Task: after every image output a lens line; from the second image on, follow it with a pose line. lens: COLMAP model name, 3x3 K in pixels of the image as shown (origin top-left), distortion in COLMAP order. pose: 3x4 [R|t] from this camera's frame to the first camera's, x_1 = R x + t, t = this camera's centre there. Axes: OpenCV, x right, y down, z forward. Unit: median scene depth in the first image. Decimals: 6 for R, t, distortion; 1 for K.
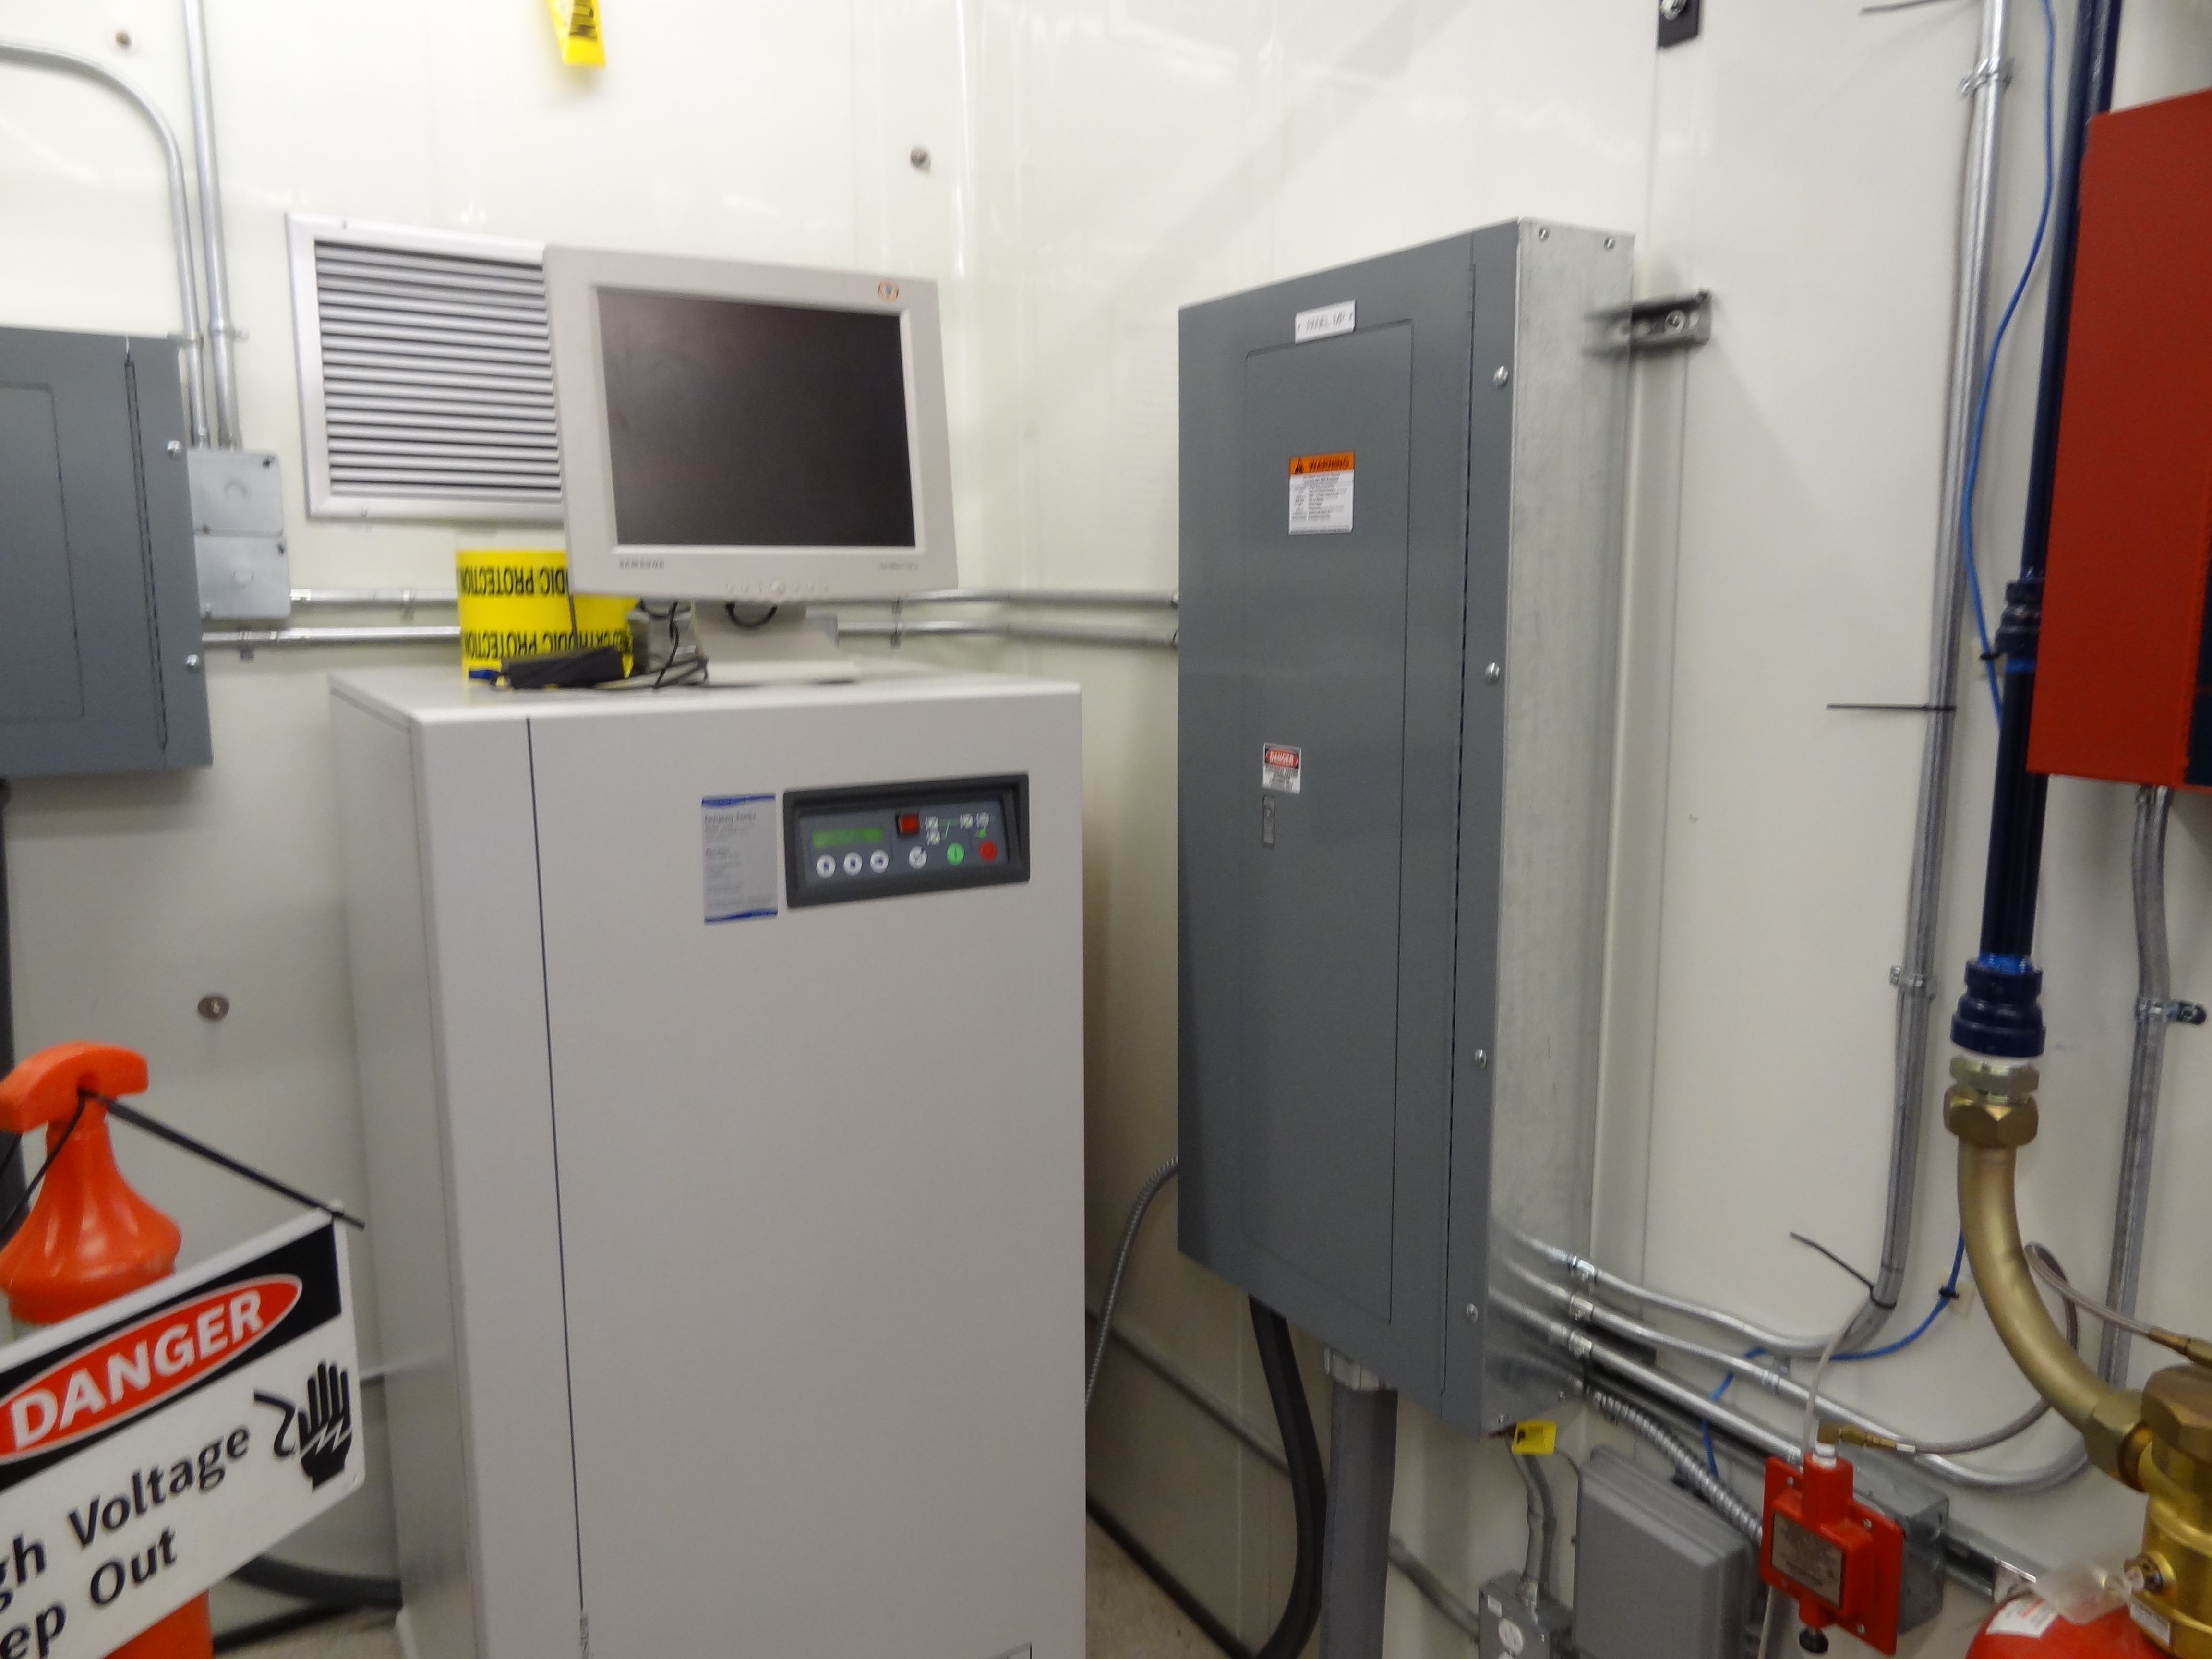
lens RADIAL K [[1545.0, 0, 1086.6], [0, 1545.0, 829.0], [0, 0, 1]] dist [0.002446, 0.003213]
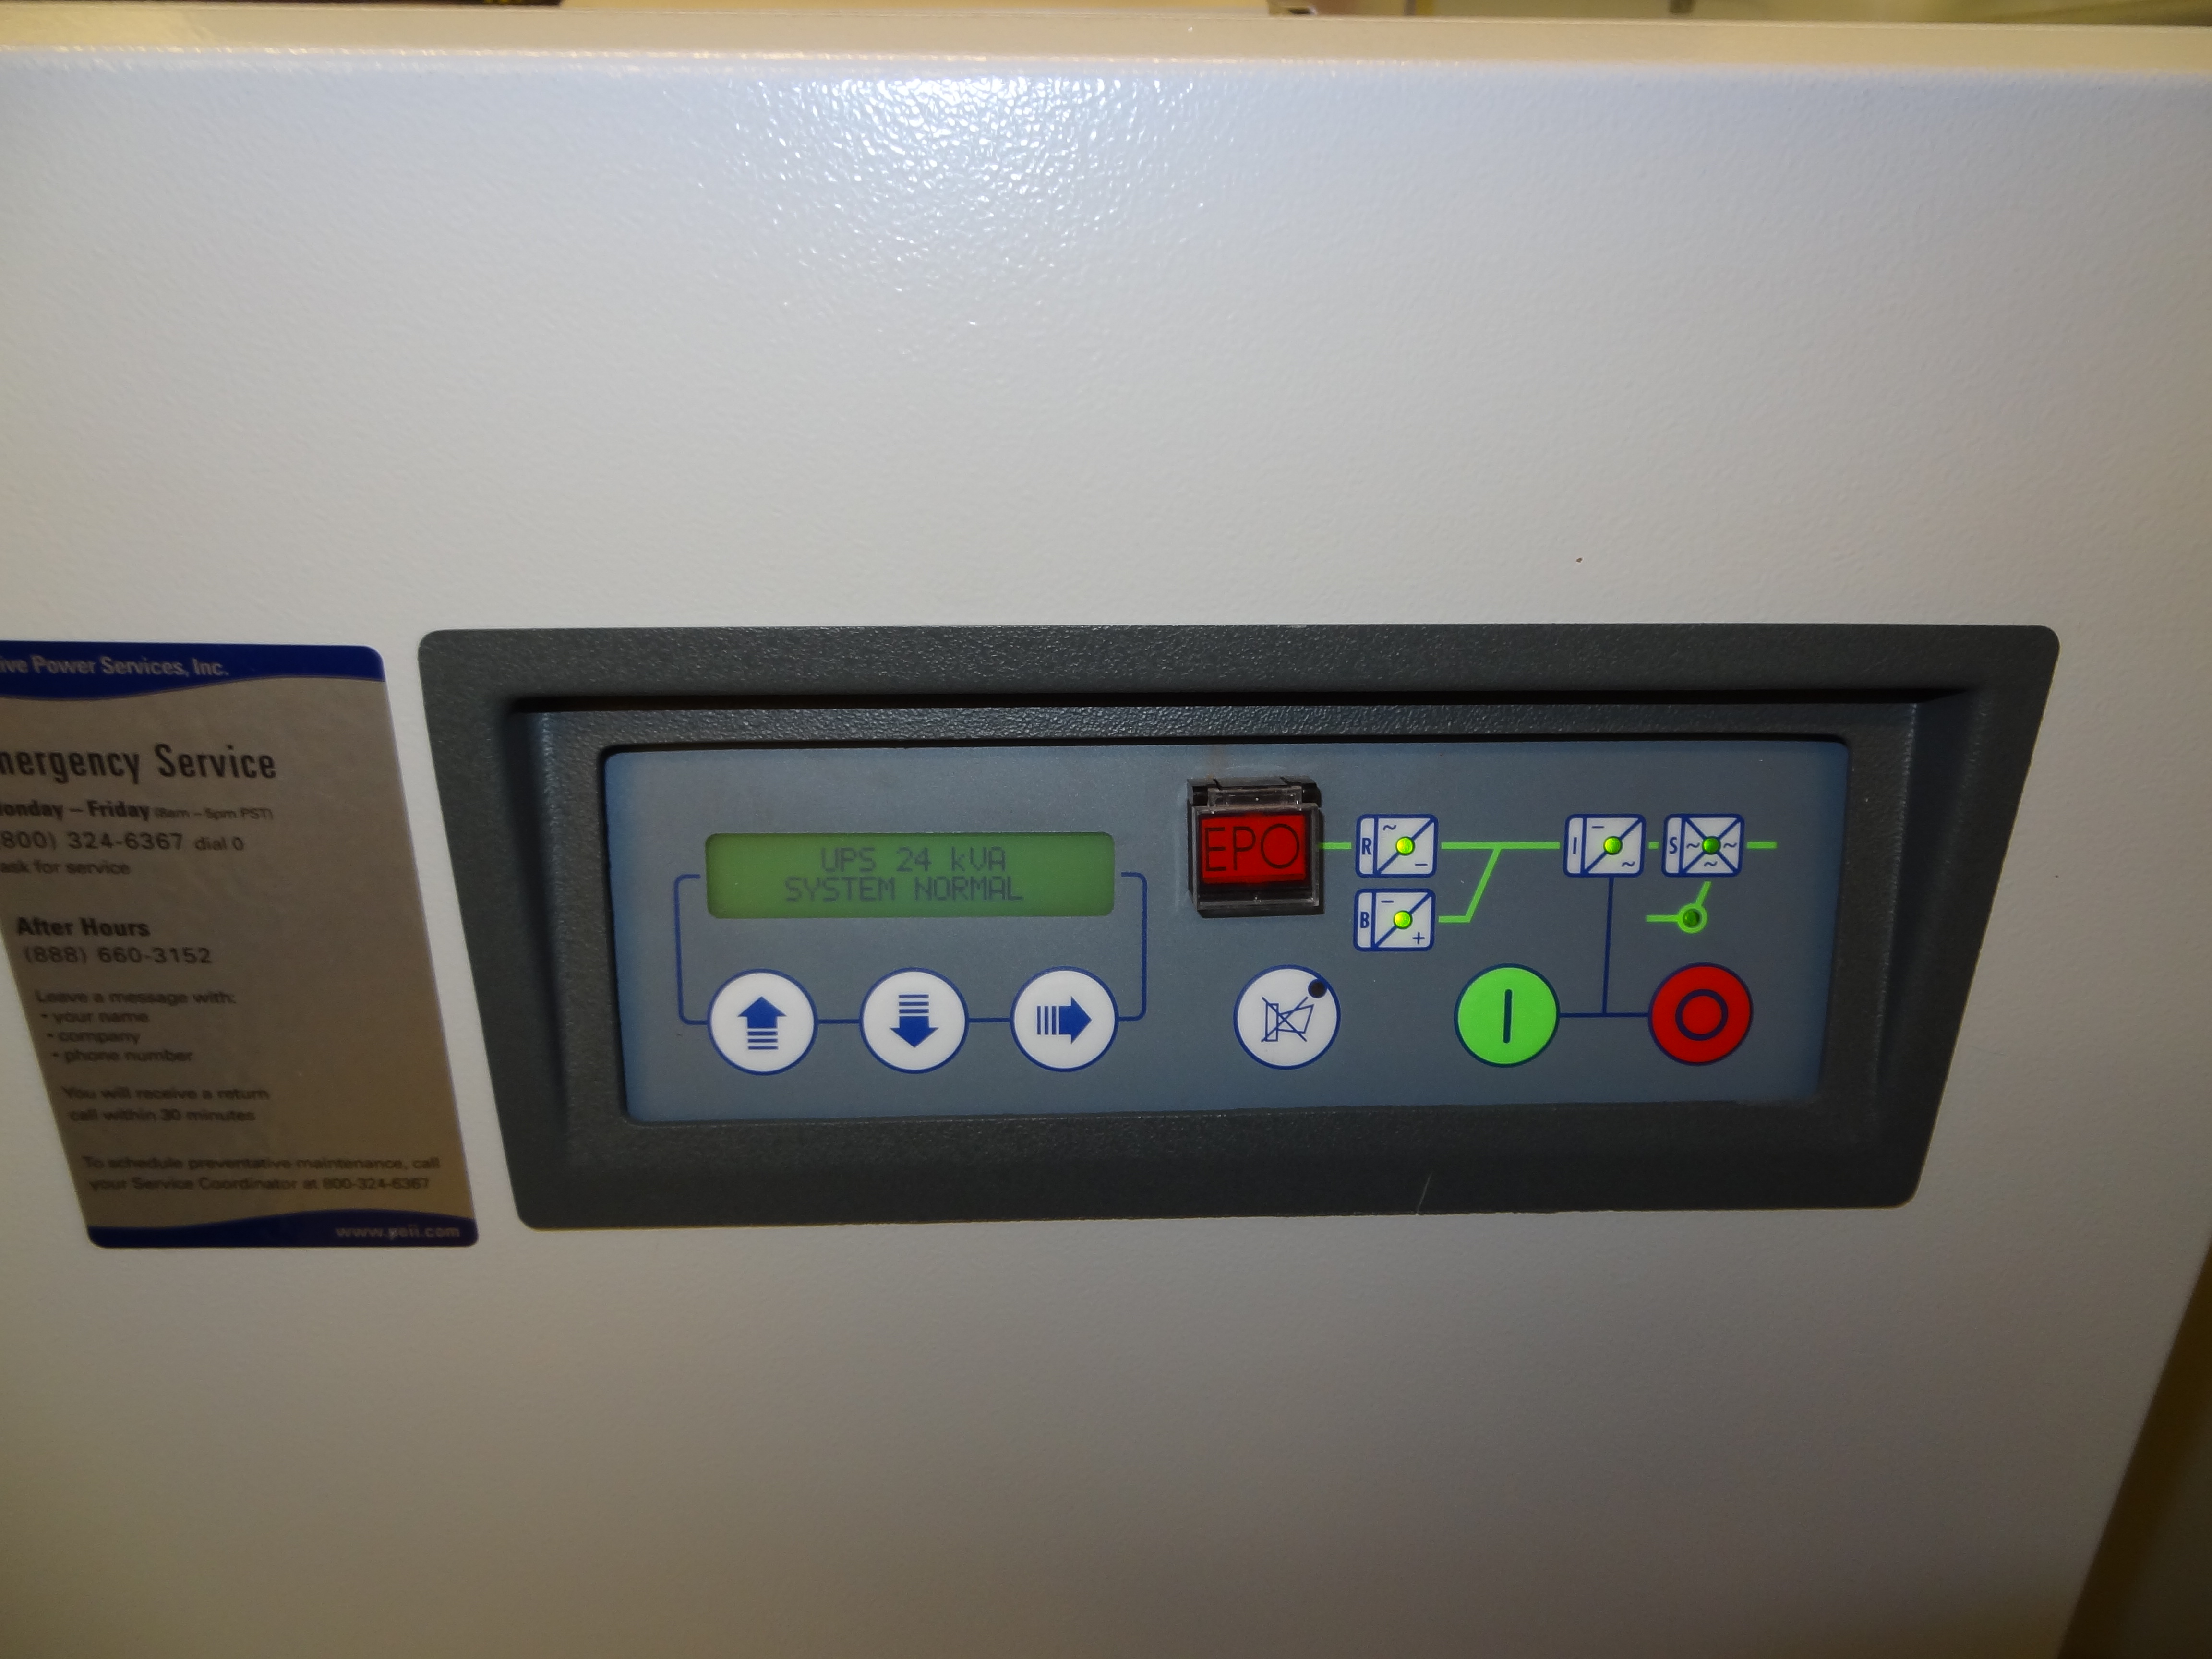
lens RADIAL K [[1545.0, 0, 1109.7], [0, 1545.0, 817.2], [0, 0, 1]] dist [0.002446, 0.003213]
pose [[0.878521, 0.201880, -0.432950, -0.053202], [-0.088892, 0.959571, 0.267063, -0.054149], [0.469361, -0.196135, 0.860948, 0.853224]]
